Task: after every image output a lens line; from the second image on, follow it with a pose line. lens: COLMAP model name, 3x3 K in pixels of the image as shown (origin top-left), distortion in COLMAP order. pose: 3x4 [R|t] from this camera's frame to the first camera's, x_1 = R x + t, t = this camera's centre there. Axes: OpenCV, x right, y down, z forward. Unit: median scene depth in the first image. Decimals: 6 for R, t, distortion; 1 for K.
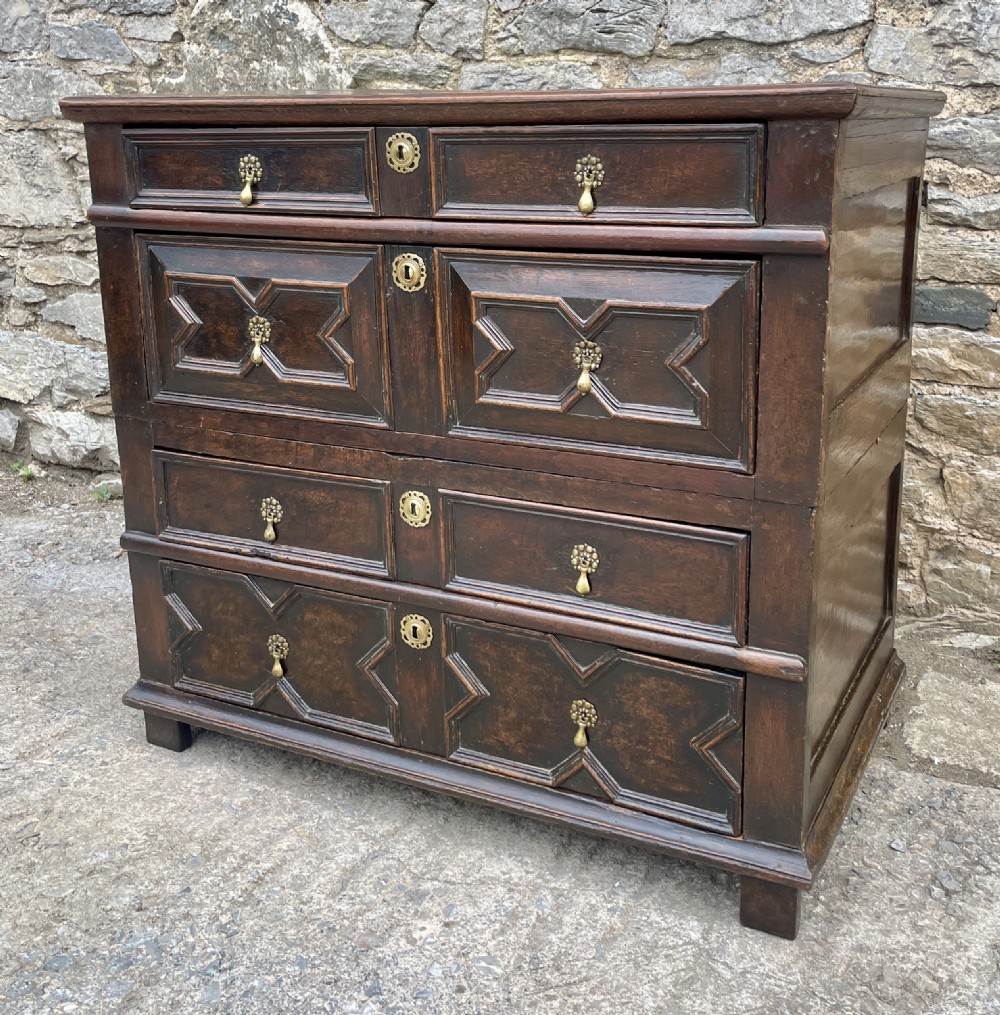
lens RADIAL K [[1221.2, 0, 542.4], [0, 1221.2, 372.8], [0, 0, 1]] dist [0.099444, -0.153299]
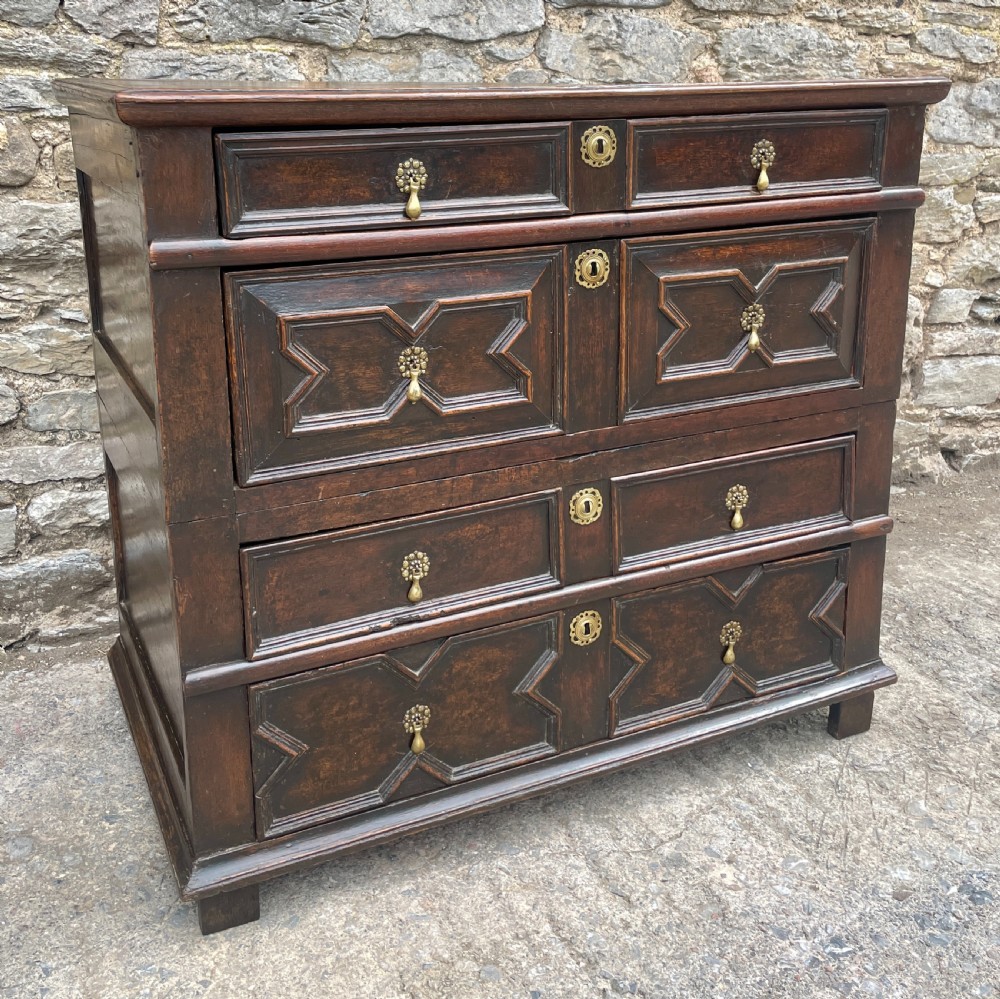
lens RADIAL K [[1122.7, 0, 504.2], [0, 1122.7, 372.9], [0, 0, 1]] dist [0.089816, -0.120927]
pose [[0.612364, -0.192403, 0.766806, -0.717960], [0.174276, 0.978926, 0.106452, -0.090381], [-0.771128, 0.068448, 0.632990, 0.406304]]
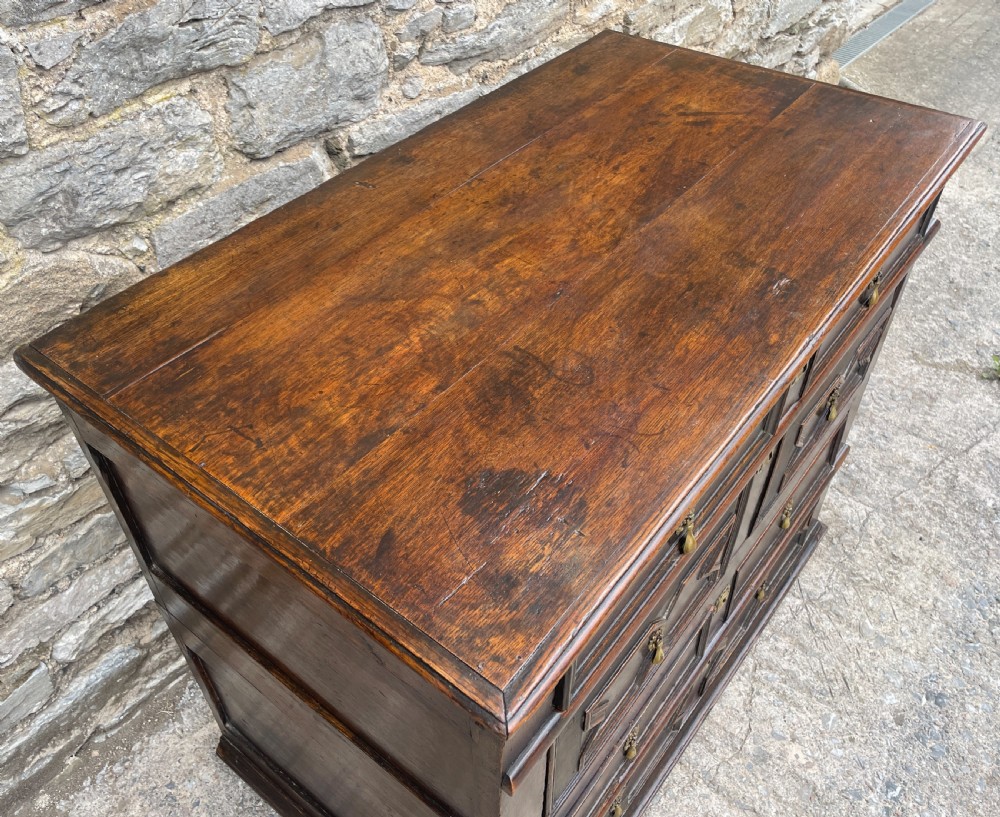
lens RADIAL K [[855.4, 0, 501.0], [0, 855.4, 388.5], [0, 0, 1]] dist [0.090801, -0.127927]
pose [[0.204519, -0.668202, 0.715317, -0.505398], [0.221370, 0.743404, 0.631146, -0.500409], [-0.953503, 0.029269, 0.299960, 0.828021]]
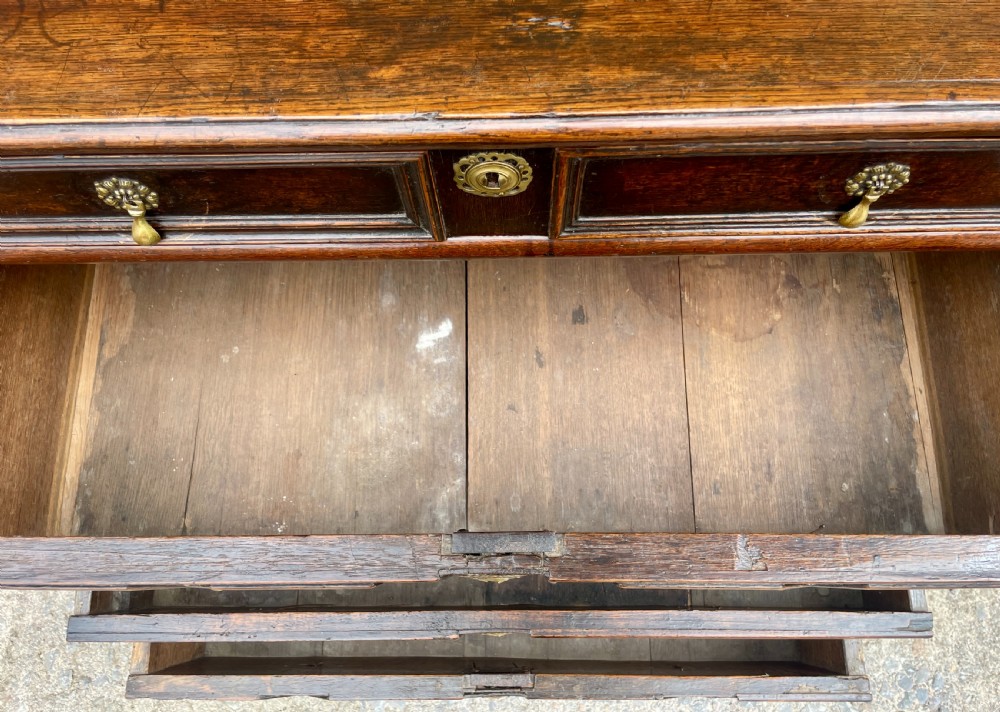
lens RADIAL K [[781.4, 0, 504.9], [0, 781.4, 335.5], [0, 0, 1]] dist [0.075454, -0.112999]
pose [[0.891694, -0.417047, 0.175939, -0.158117], [0.096091, 0.554249, 0.826785, -0.334592], [-0.442322, -0.720333, 0.534295, 0.628657]]
